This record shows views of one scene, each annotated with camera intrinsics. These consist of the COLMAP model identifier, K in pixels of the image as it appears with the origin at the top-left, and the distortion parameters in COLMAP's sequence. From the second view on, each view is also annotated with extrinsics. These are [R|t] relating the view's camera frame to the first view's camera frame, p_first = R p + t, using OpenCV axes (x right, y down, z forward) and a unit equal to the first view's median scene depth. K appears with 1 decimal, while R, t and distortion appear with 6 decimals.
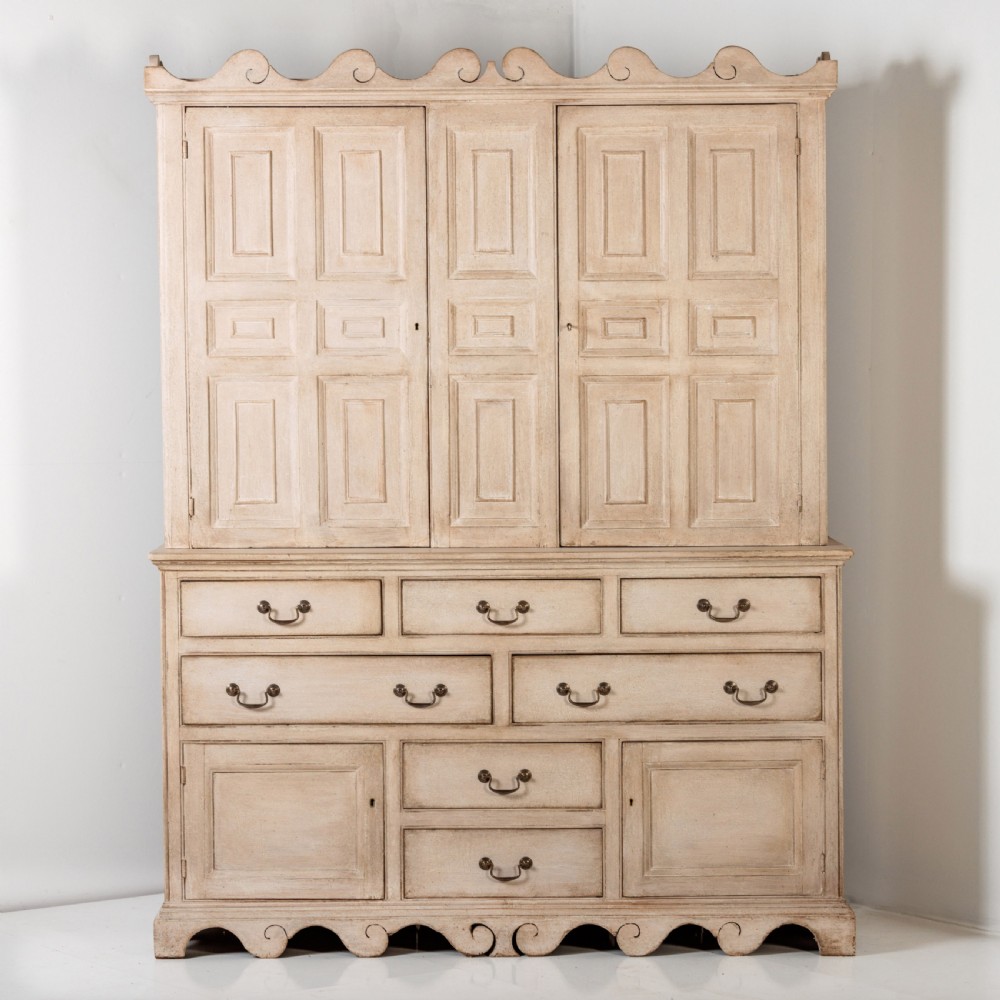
lens RADIAL K [[2697.2, 0, 191.9], [0, 2697.2, 478.1], [0, 0, 1]] dist [-0.068103, 0.101144]
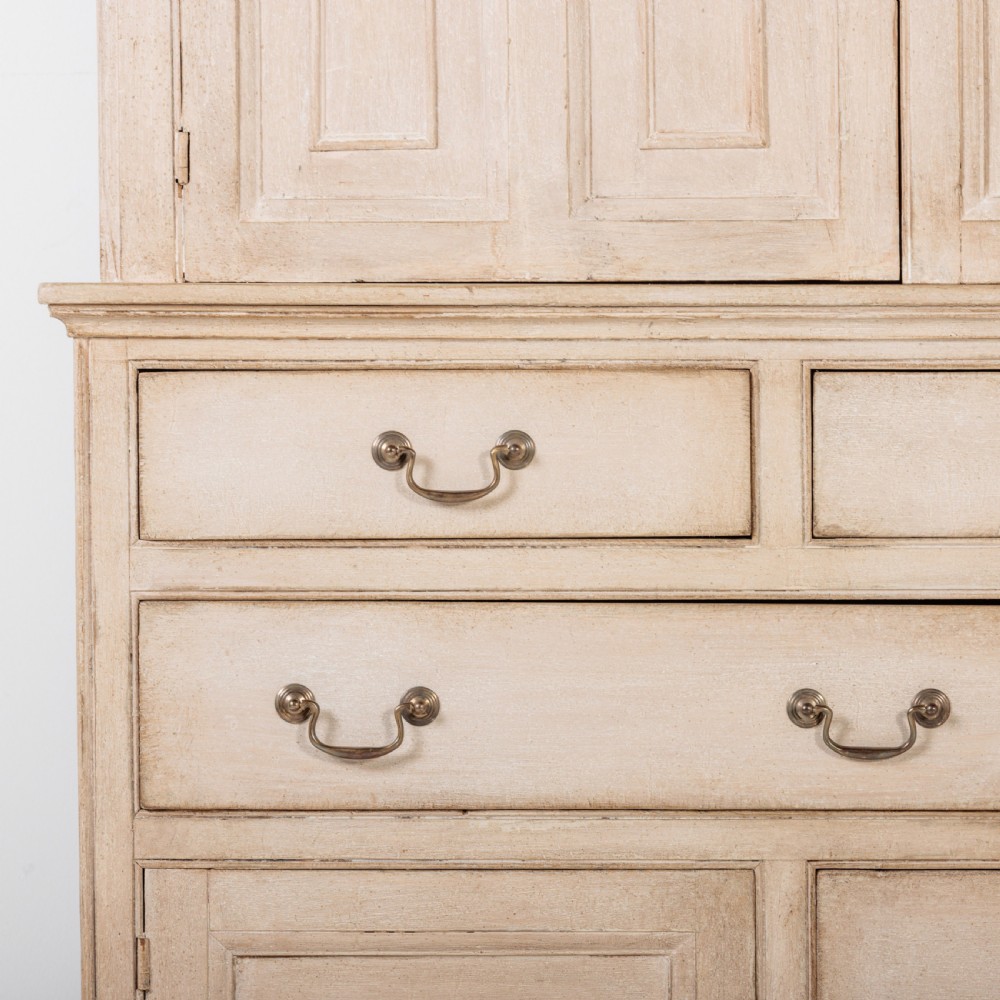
lens RADIAL K [[5166.8, 0, 540.3], [0, 5166.8, 499.2], [0, 0, 1]] dist [-0.048209, -0.857886]
pose [[0.999914, 0.004275, 0.012382, 0.036947], [-0.004298, 0.999989, 0.001814, 0.052391], [-0.012375, -0.001867, 0.999922, 0.372365]]
